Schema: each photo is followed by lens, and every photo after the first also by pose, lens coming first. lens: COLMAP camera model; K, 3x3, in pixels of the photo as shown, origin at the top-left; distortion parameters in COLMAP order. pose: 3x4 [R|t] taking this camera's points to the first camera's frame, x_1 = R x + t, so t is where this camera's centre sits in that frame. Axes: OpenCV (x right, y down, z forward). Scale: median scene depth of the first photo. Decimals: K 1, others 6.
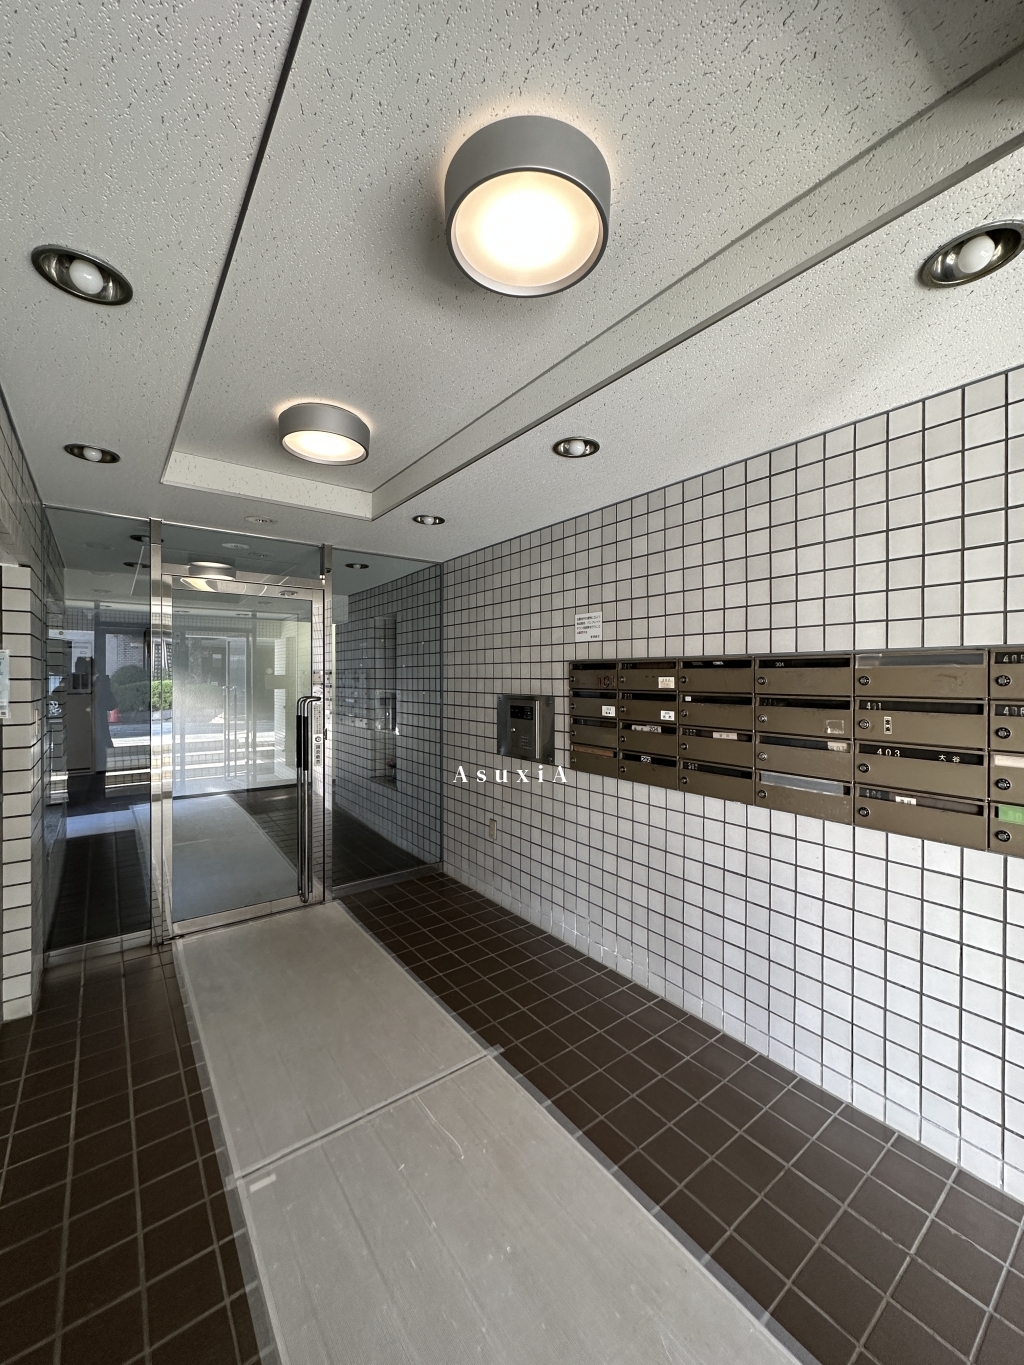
lens RADIAL K [[544.9, 0, 513.3], [0, 544.9, 679.4], [0, 0, 1]] dist [-0.001541, 0.000765]
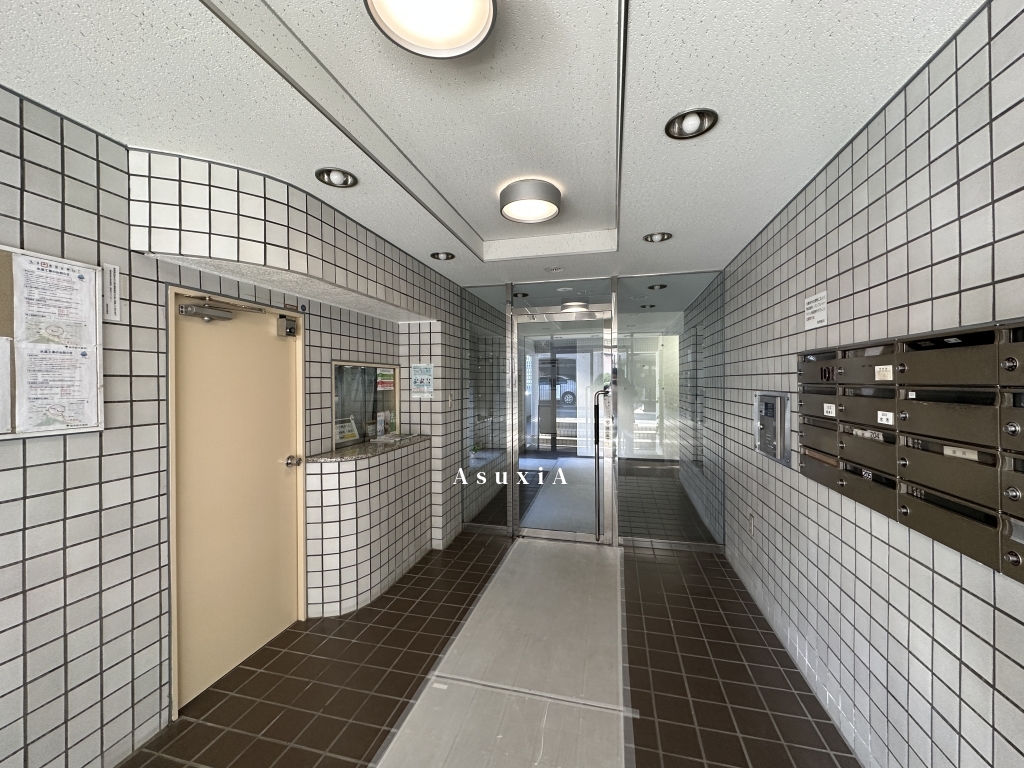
lens RADIAL K [[408.8, 0, 511.2], [0, 408.8, 384.9], [0, 0, 1]] dist [-0.001541, 0.000765]
pose [[0.627077, 0.001144, -0.778956, 0.357335], [0.001676, 0.999995, 0.002817, 0.017558], [0.778955, -0.003072, 0.627072, 0.237898]]
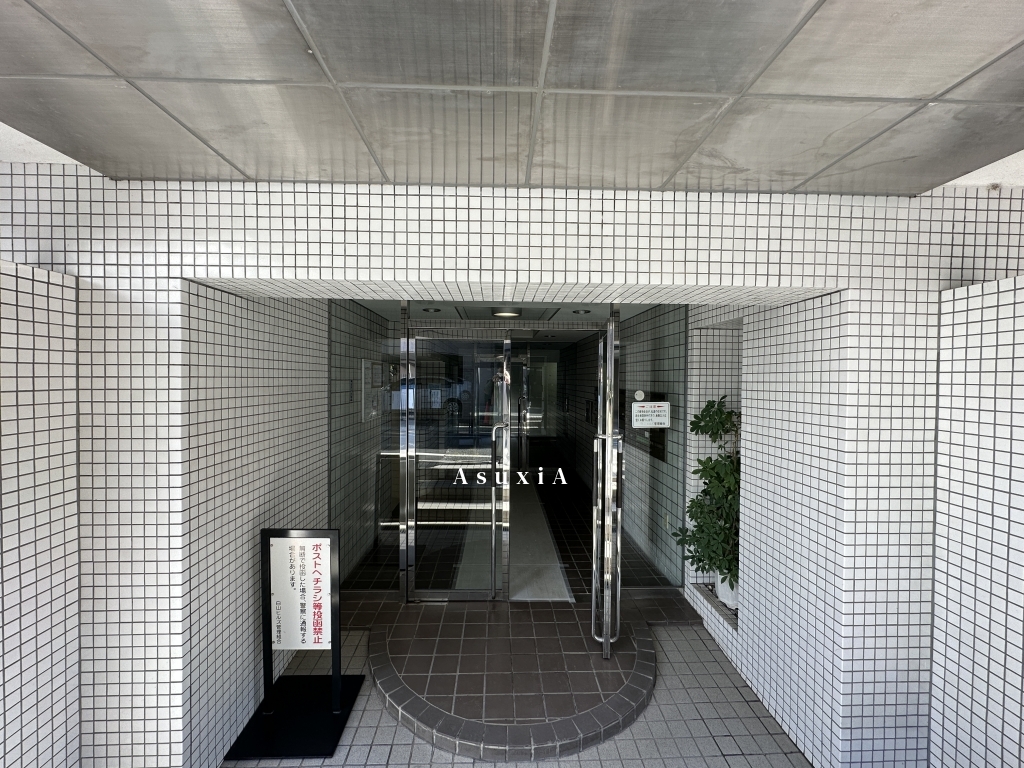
lens RADIAL K [[408.8, 0, 508.8], [0, 408.8, 382.8], [0, 0, 1]] dist [-0.001541, 0.000765]
pose [[0.815930, 0.007453, -0.578103, 0.942363], [-0.006406, 0.999972, 0.003851, -0.055042], [0.578116, 0.000561, 0.815955, -0.844281]]
